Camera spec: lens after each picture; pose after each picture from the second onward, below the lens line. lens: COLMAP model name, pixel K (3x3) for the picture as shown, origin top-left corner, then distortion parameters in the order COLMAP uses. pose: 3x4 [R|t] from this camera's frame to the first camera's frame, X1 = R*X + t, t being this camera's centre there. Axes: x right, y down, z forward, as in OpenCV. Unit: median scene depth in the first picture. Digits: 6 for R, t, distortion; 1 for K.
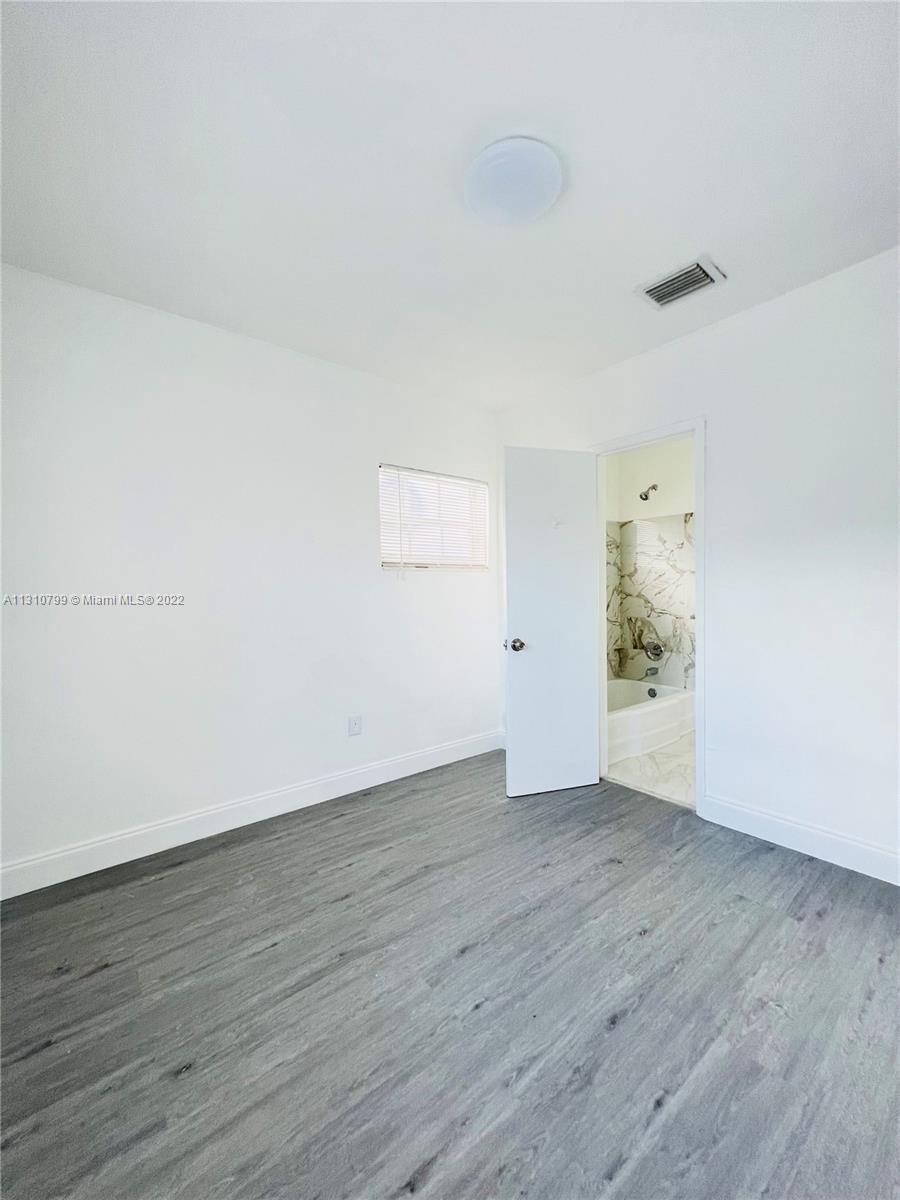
lens RADIAL K [[478.5, 0, 448.9], [0, 478.5, 598.6], [0, 0, 1]] dist [-0.002911, 0.000660]
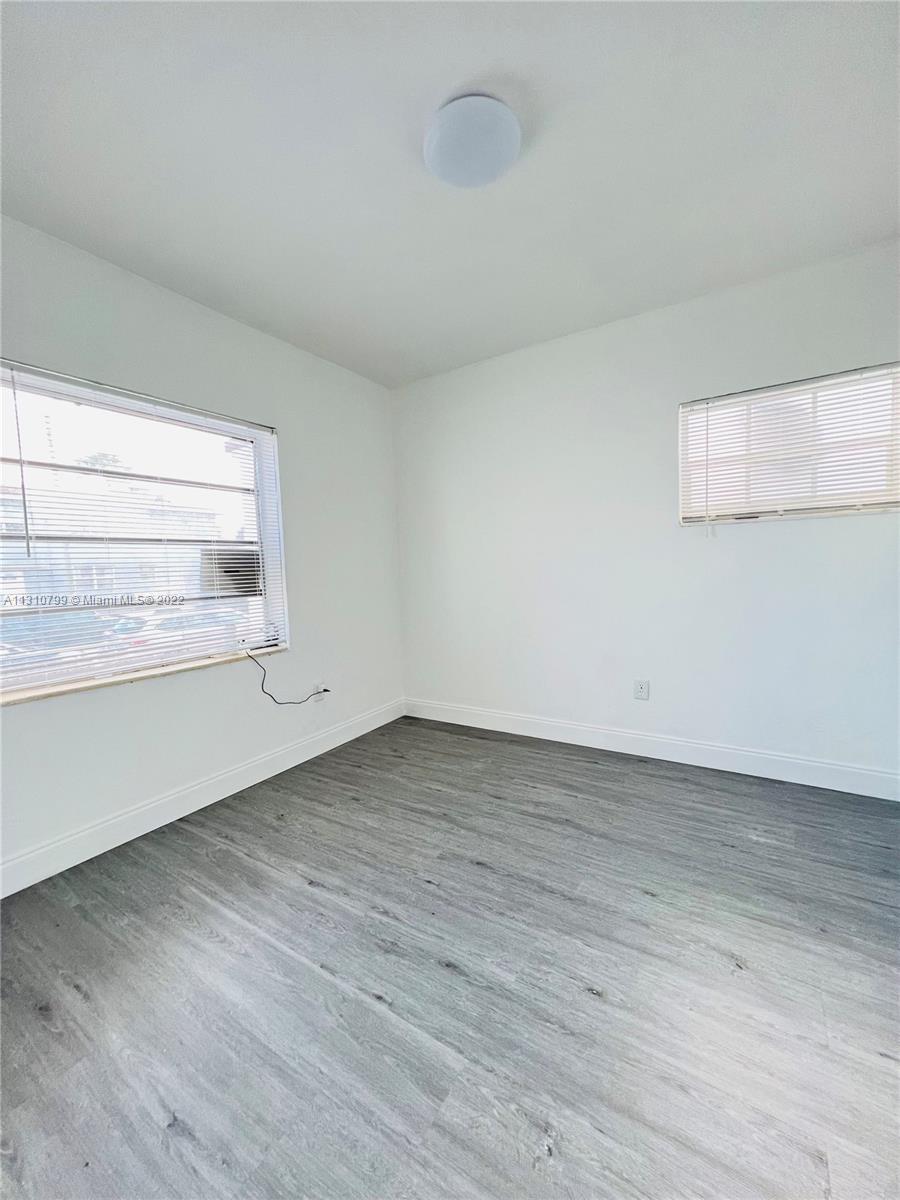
lens RADIAL K [[475.3, 0, 444.3], [0, 475.3, 609.3], [0, 0, 1]] dist [-0.001461, 0.000180]
pose [[0.319994, 0.089782, -0.943156, 1.051831], [0.013514, 0.994966, 0.099299, -0.002939], [0.947323, -0.044521, 0.317170, 0.576184]]
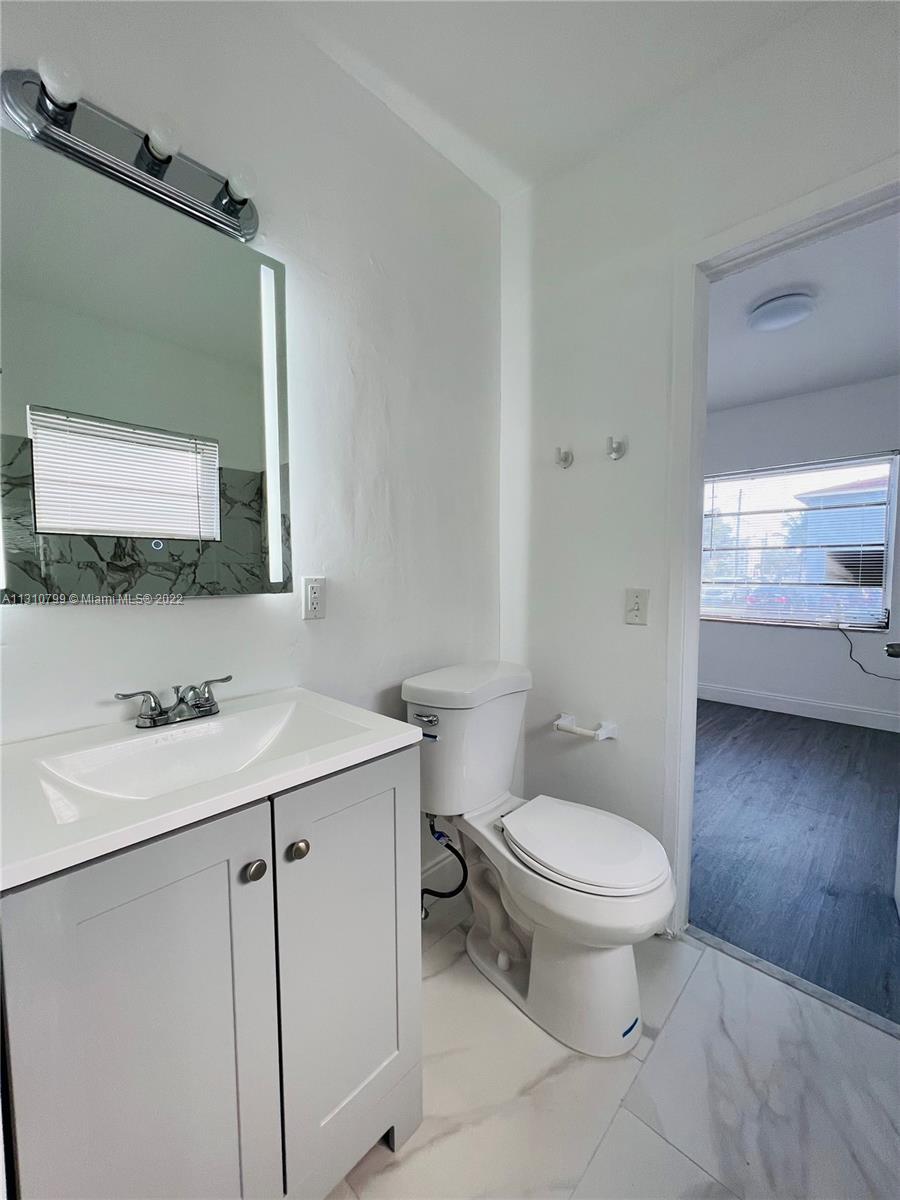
lens RADIAL K [[487.1, 0, 450.0], [0, 487.1, 600.0], [0, 0, 1]] dist [-0.000435, -0.000068]
pose [[-0.991772, 0.030471, -0.124337, 1.429256], [0.021528, 0.997125, 0.072648, -0.033990], [0.126193, 0.069374, -0.989577, 2.505034]]
